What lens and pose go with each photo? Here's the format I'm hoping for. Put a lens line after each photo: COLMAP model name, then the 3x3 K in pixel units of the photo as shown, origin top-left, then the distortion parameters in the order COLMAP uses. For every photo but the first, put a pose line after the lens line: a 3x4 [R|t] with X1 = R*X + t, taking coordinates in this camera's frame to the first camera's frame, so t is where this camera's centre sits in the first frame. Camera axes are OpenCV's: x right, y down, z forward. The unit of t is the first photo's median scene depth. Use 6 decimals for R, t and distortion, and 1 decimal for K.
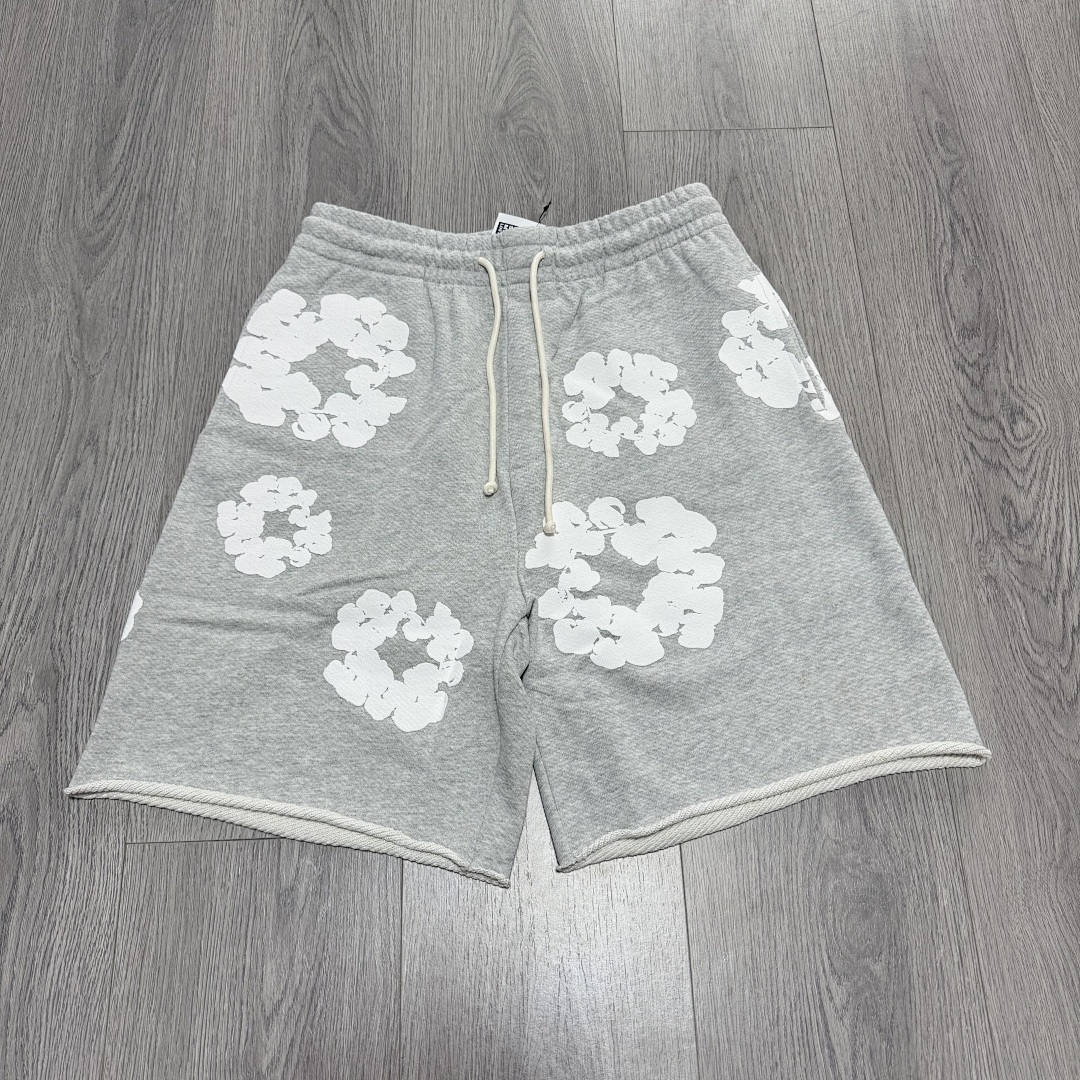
lens RADIAL K [[1748.9, 0, 552.8], [0, 1748.9, 535.7], [0, 0, 1]] dist [0.204084, -1.068258]
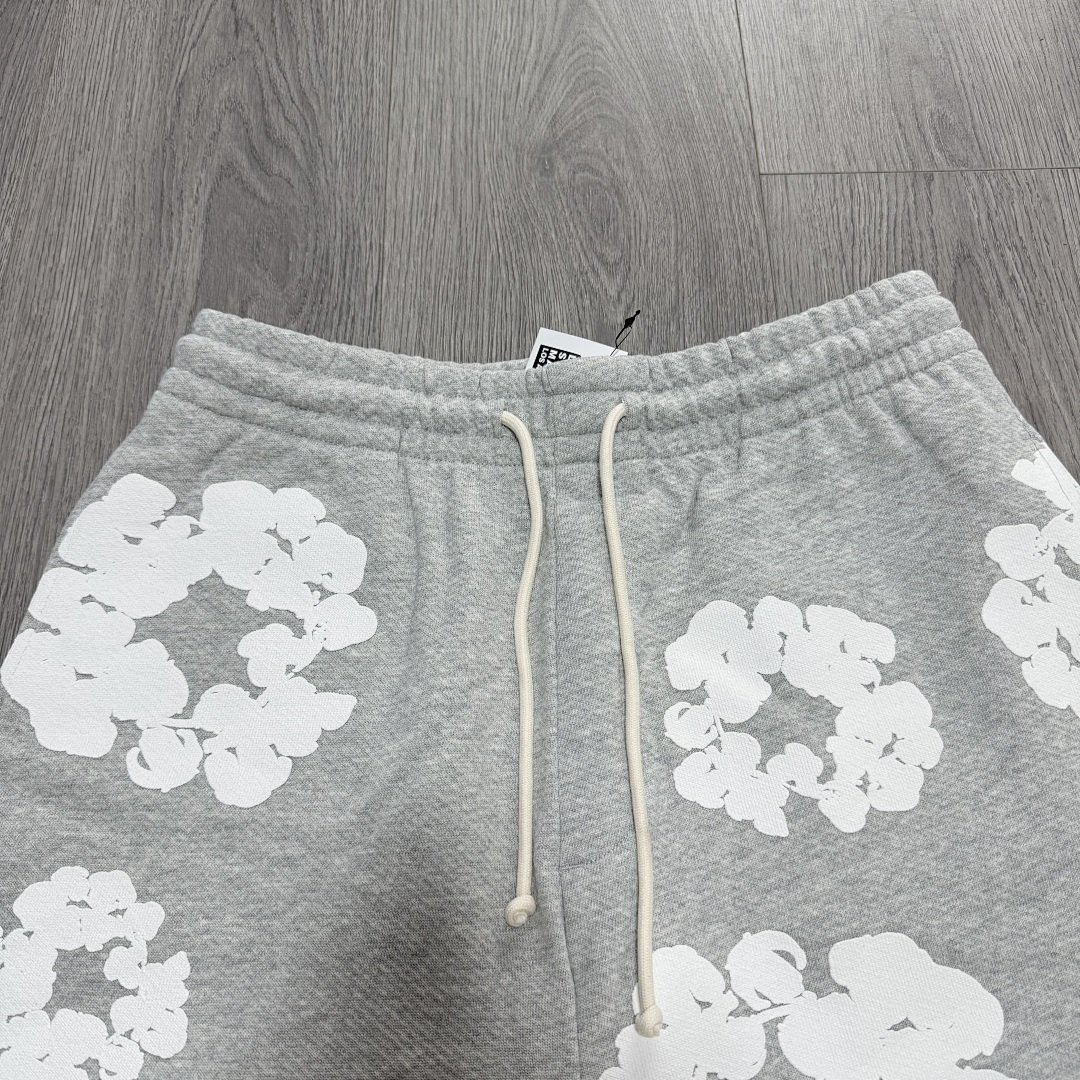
lens RADIAL K [[1877.0, 0, 545.5], [0, 1877.0, 555.7], [0, 0, 1]] dist [0.372271, -2.632240]
pose [[0.999669, 0.000040, -0.025714, -0.014254], [-0.000693, 0.999677, -0.025395, -0.100278], [0.025704, 0.025405, 0.999347, 0.430199]]
